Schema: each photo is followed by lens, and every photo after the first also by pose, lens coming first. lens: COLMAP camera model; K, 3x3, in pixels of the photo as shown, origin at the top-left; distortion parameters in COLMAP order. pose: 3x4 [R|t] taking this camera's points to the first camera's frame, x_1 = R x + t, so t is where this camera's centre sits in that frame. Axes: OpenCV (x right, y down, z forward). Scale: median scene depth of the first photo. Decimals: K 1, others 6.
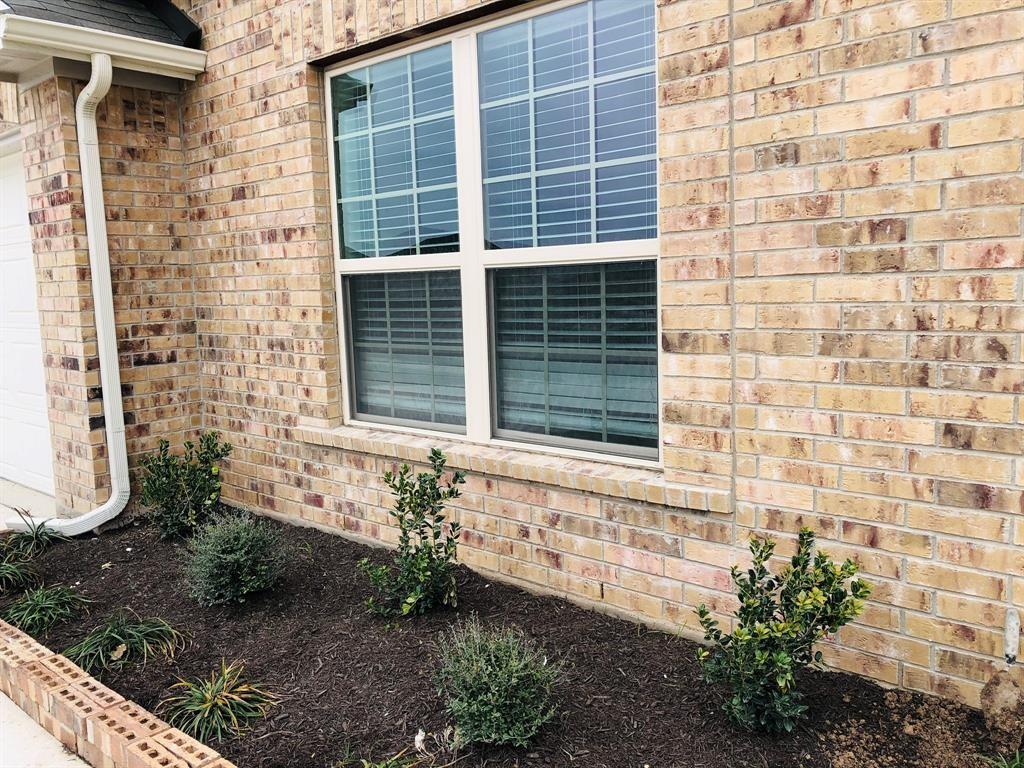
lens RADIAL K [[841.3, 0, 496.8], [0, 841.3, 372.0], [0, 0, 1]] dist [0.062832, -0.096921]
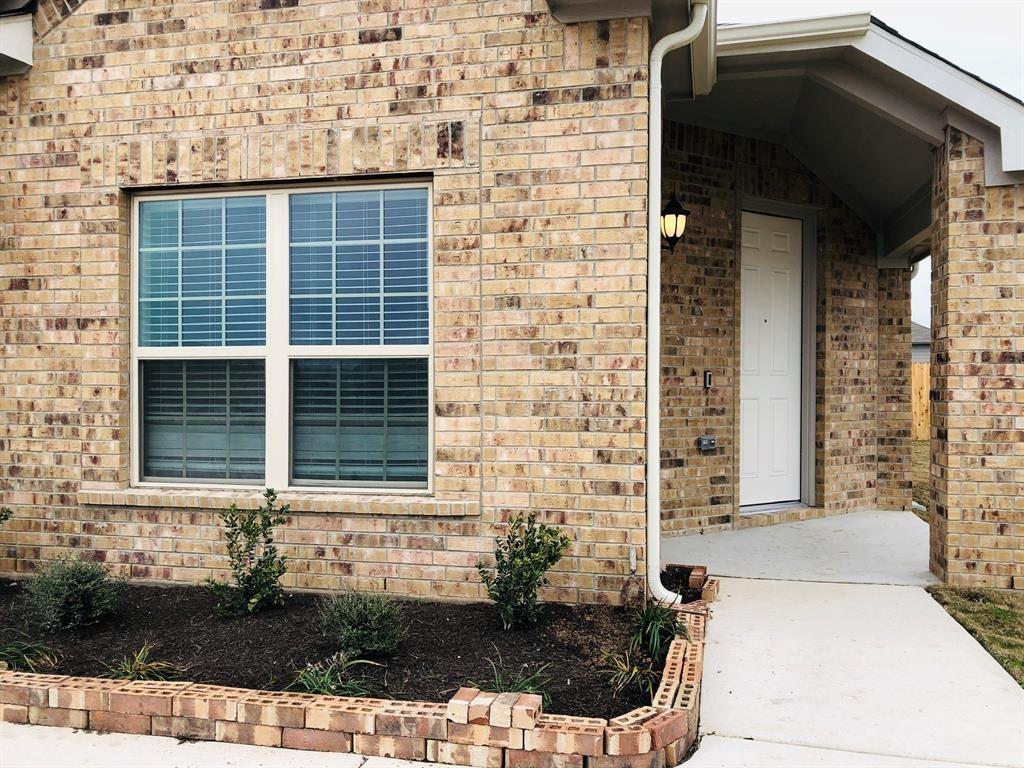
lens RADIAL K [[841.3, 0, 517.3], [0, 841.3, 374.2], [0, 0, 1]] dist [0.062832, -0.096921]
pose [[0.872034, 0.039268, 0.487868, -0.422735], [0.022761, 0.992444, -0.120566, 0.088092], [-0.488917, 0.116242, 0.864551, -0.424606]]
